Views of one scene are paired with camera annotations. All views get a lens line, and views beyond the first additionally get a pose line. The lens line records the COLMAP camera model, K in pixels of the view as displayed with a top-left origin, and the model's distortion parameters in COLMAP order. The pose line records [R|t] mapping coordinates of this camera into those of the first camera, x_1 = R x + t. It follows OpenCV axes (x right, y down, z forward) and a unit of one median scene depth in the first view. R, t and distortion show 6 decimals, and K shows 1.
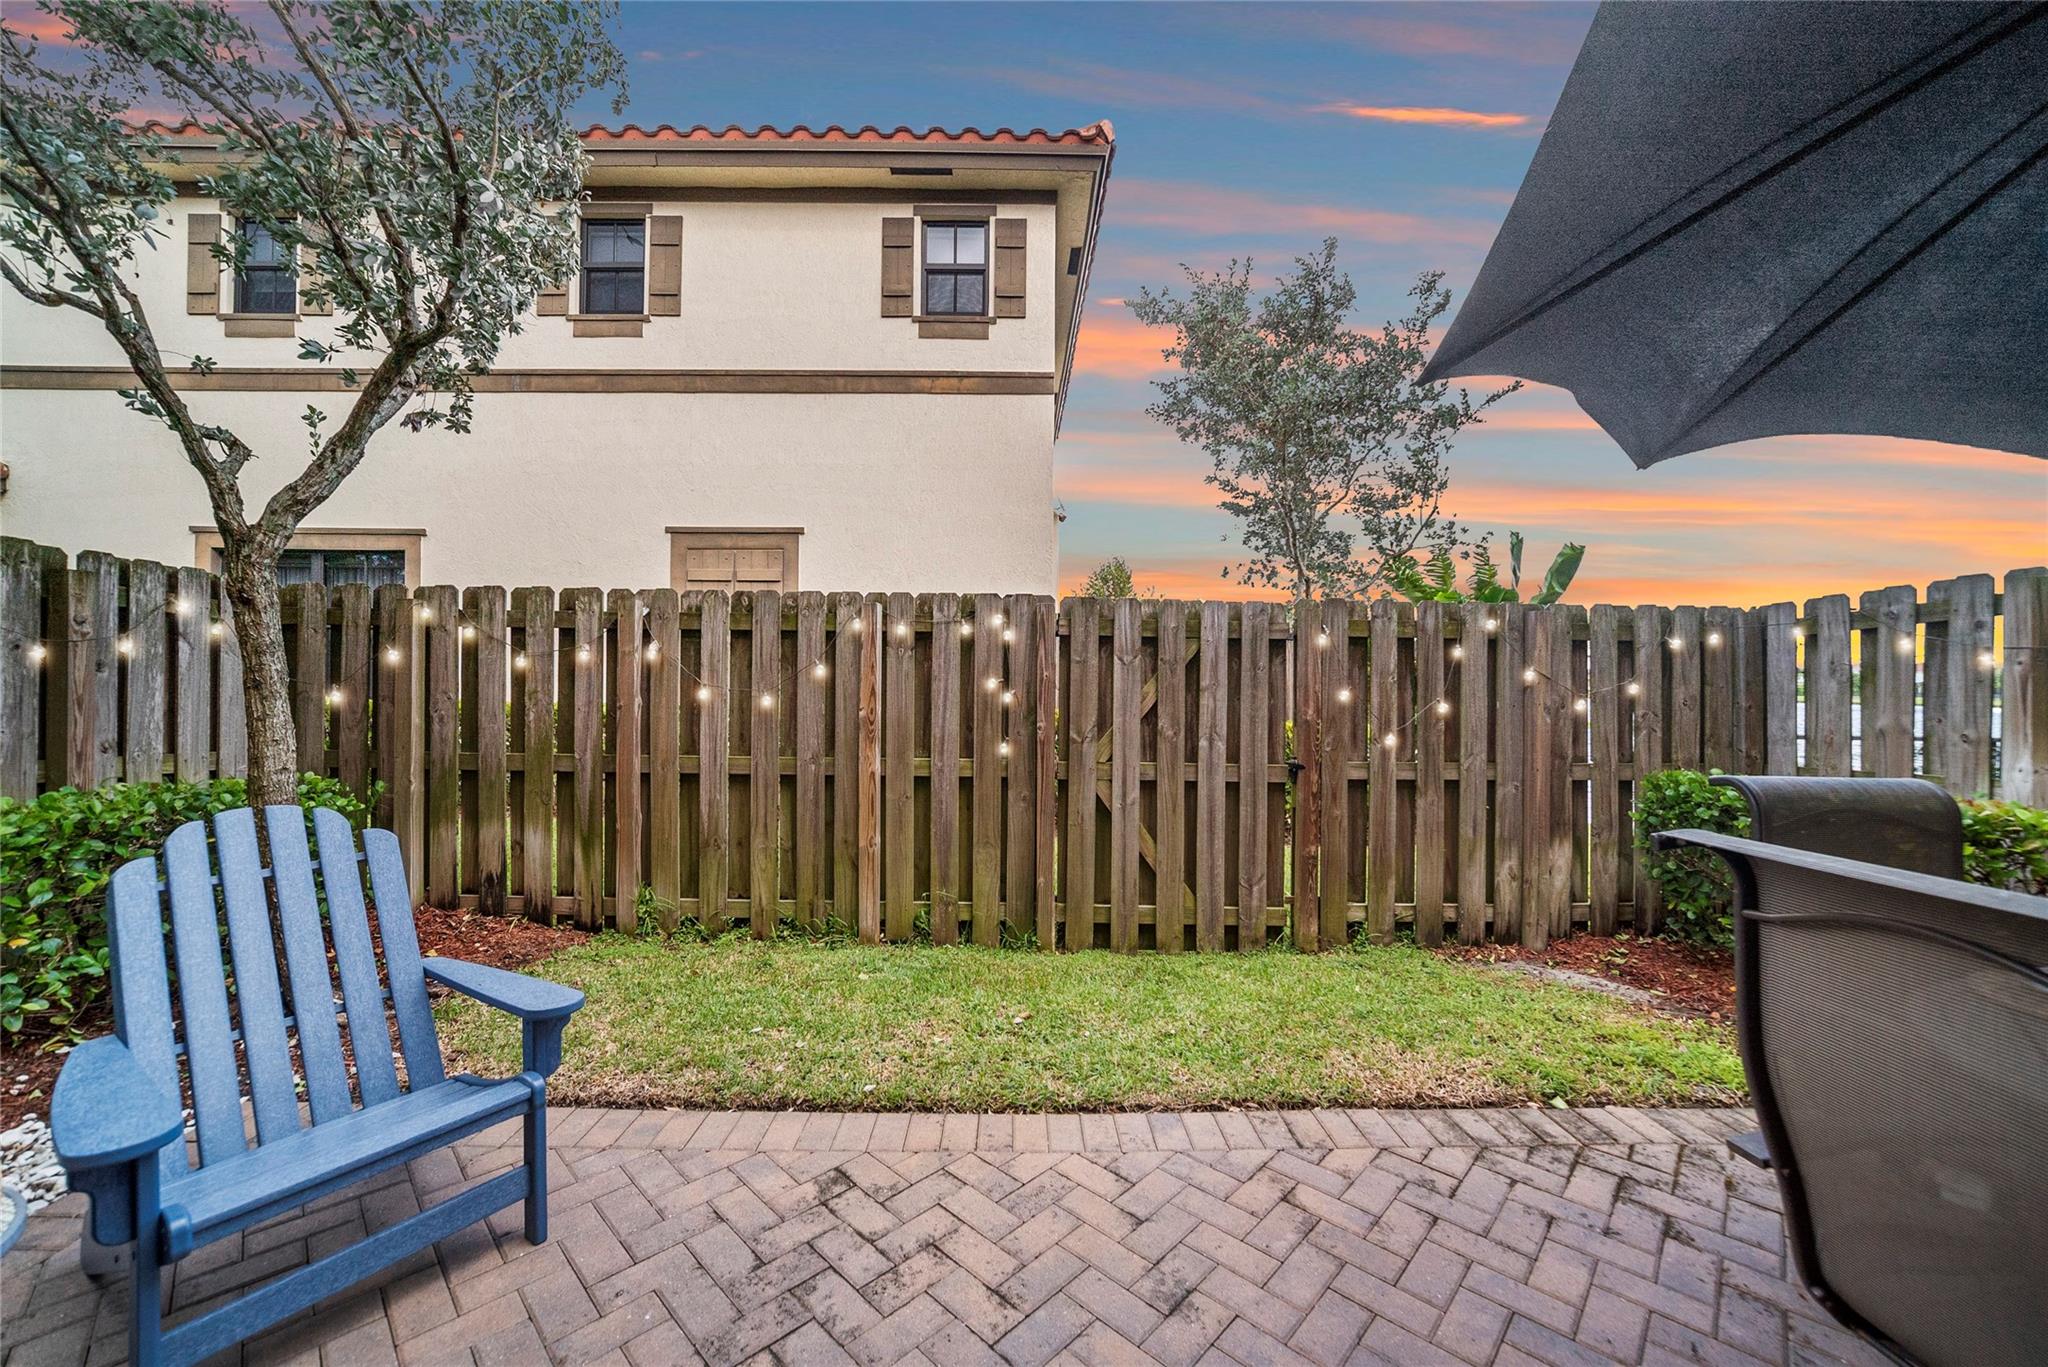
lens RADIAL K [[783.5, 0, 1018.1], [0, 783.5, 684.3], [0, 0, 1]] dist [-0.023329, 0.007784]
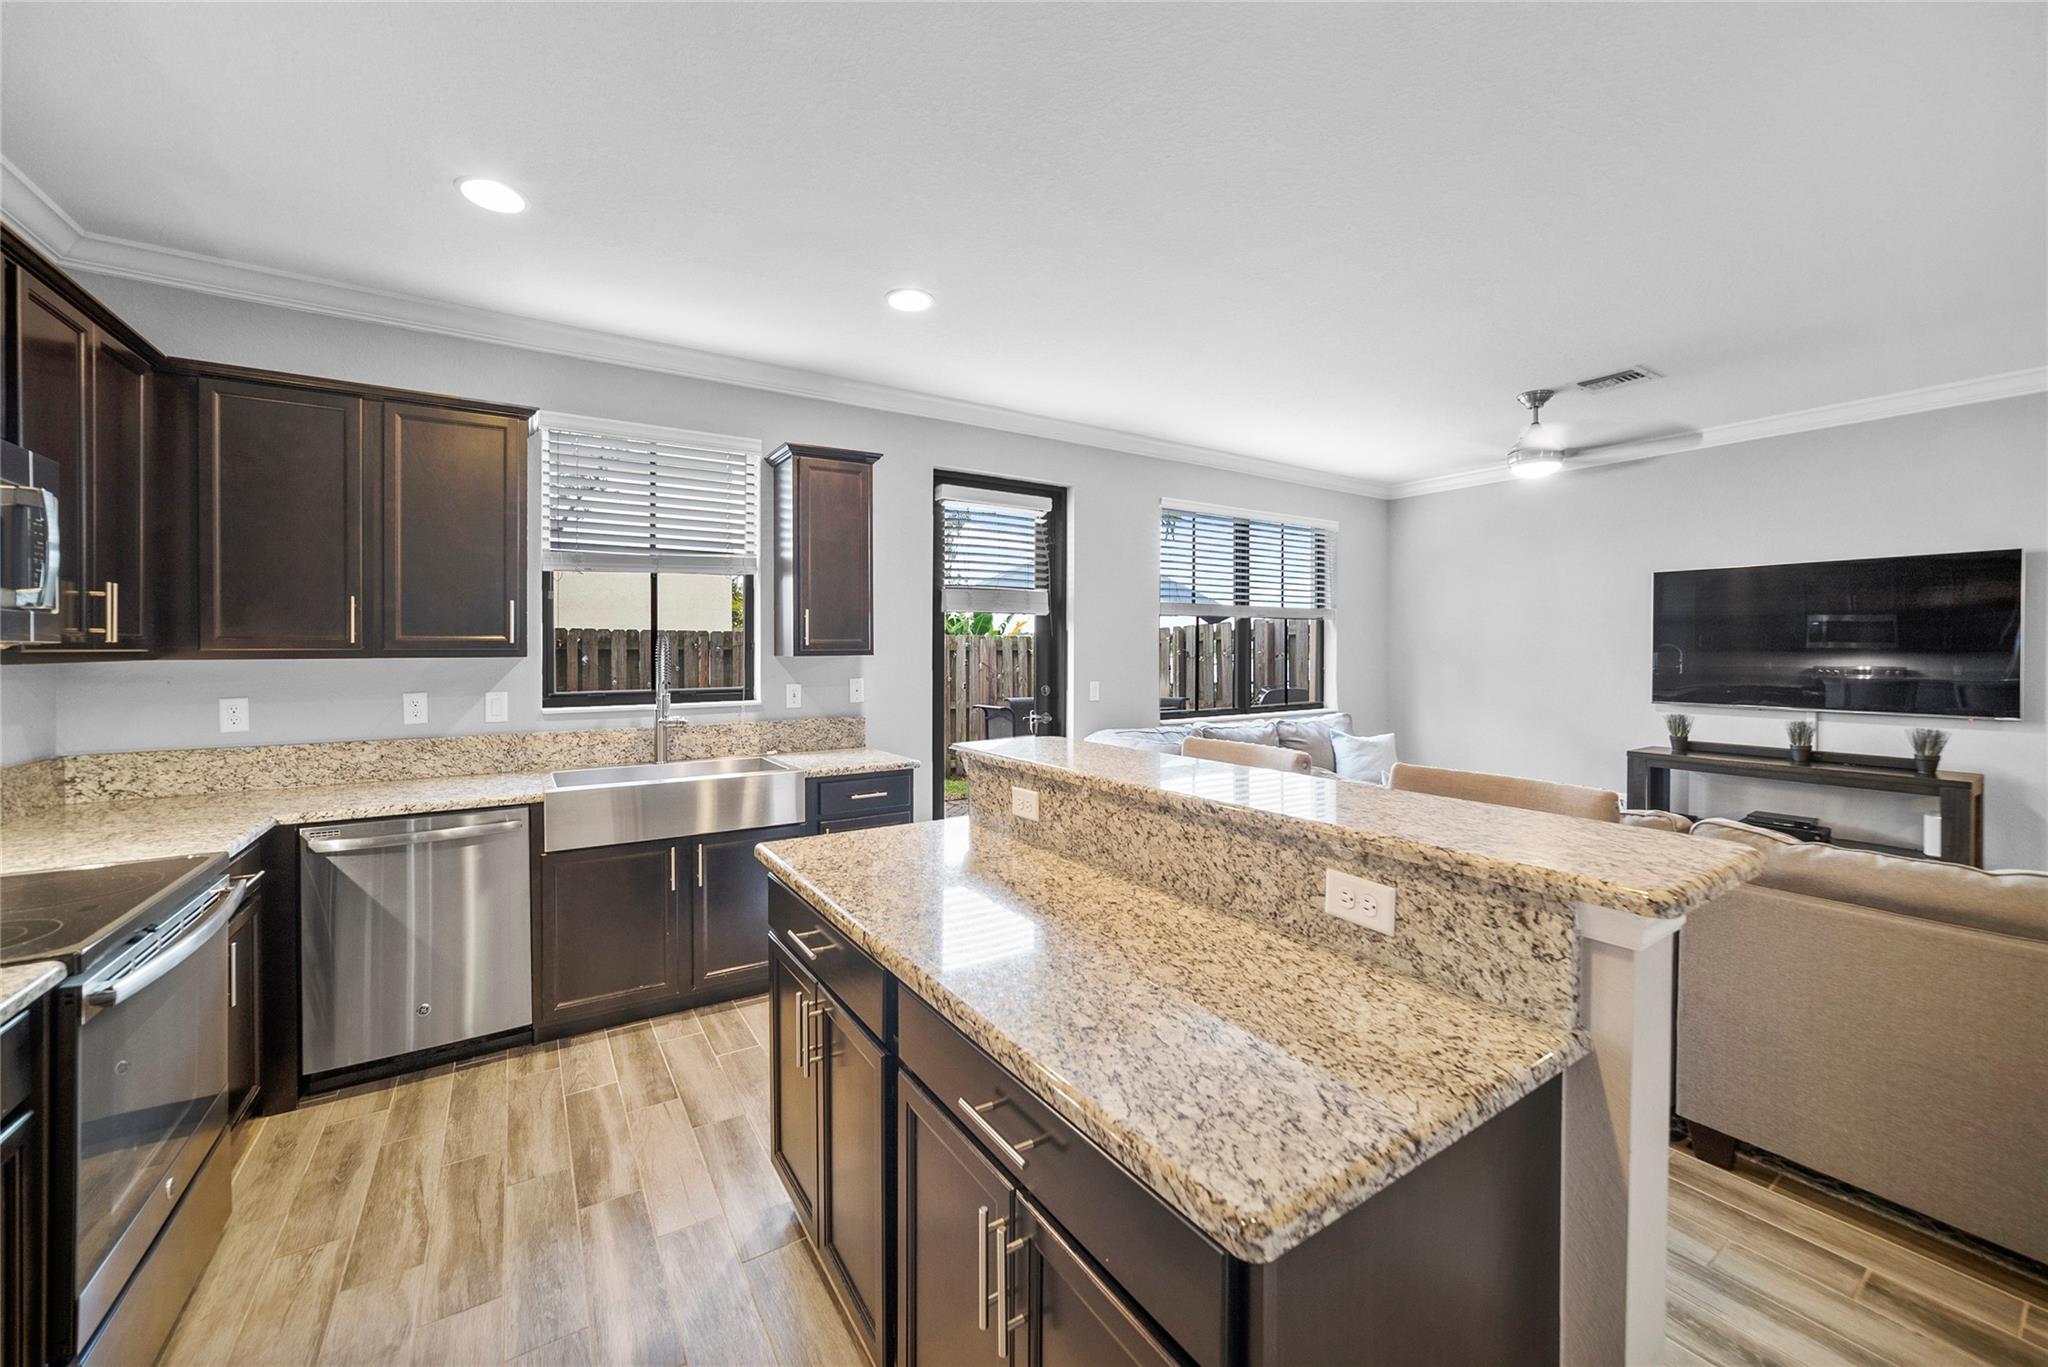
lens RADIAL K [[783.5, 0, 1010.4], [0, 783.5, 654.5], [0, 0, 1]] dist [-0.023329, 0.007784]
pose [[0.847533, -0.010990, 0.530629, -0.641198], [0.004204, 0.999893, 0.013994, -0.088483], [-0.530726, -0.009629, 0.847489, -1.292434]]
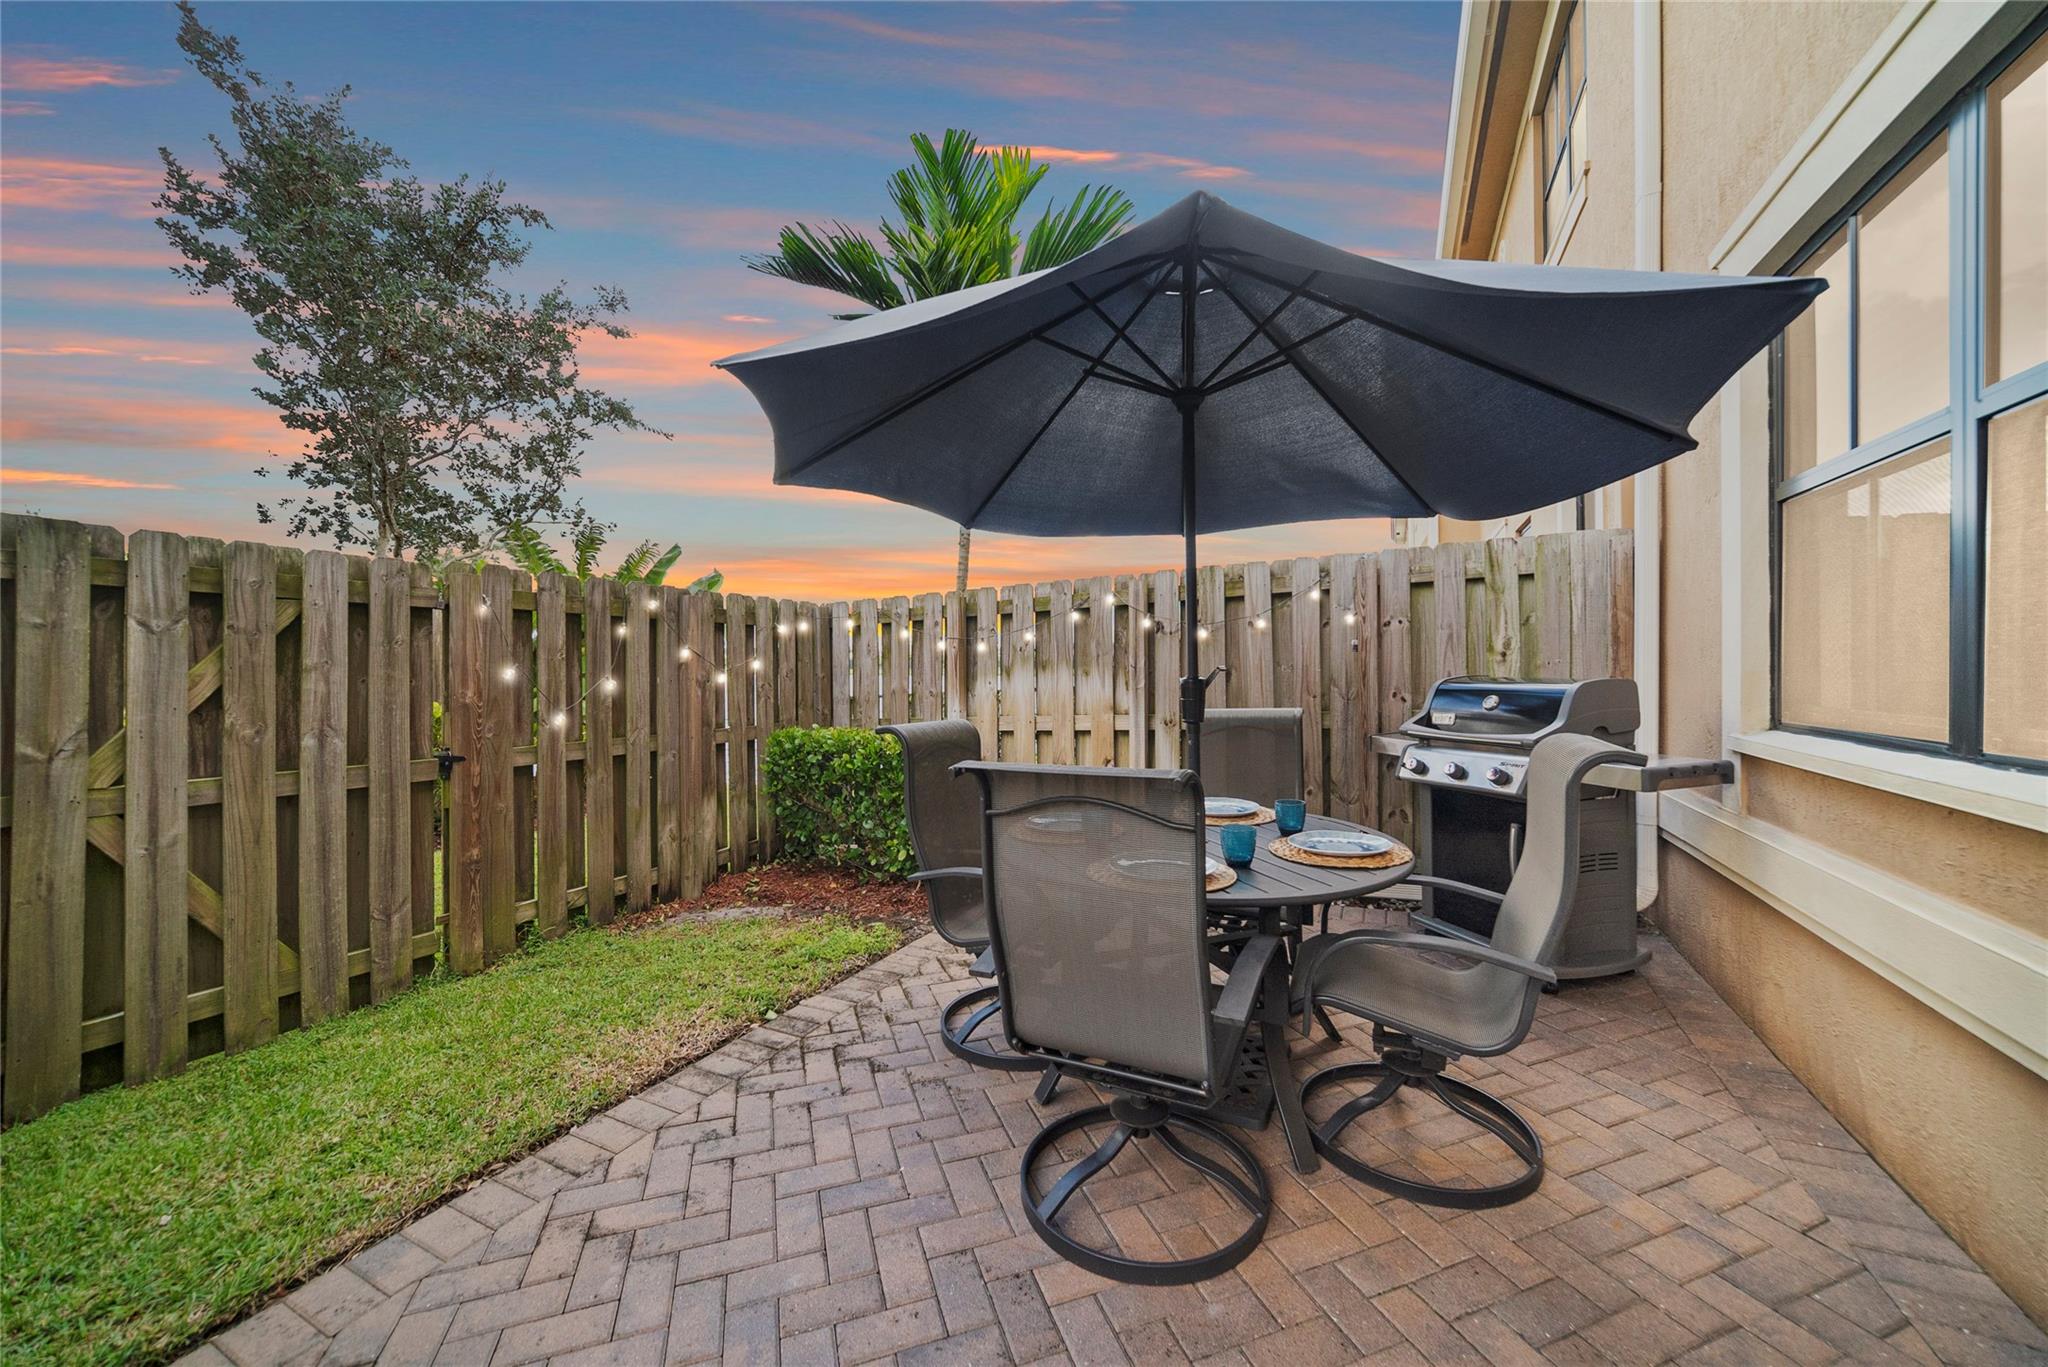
lens RADIAL K [[783.5, 0, 1007.1], [0, 783.5, 650.9], [0, 0, 1]] dist [-0.023329, 0.007784]
pose [[0.446542, 0.008370, 0.894724, -0.127877], [0.003699, 0.999930, -0.011200, -0.000123], [-0.894755, 0.008311, 0.446480, 0.087031]]
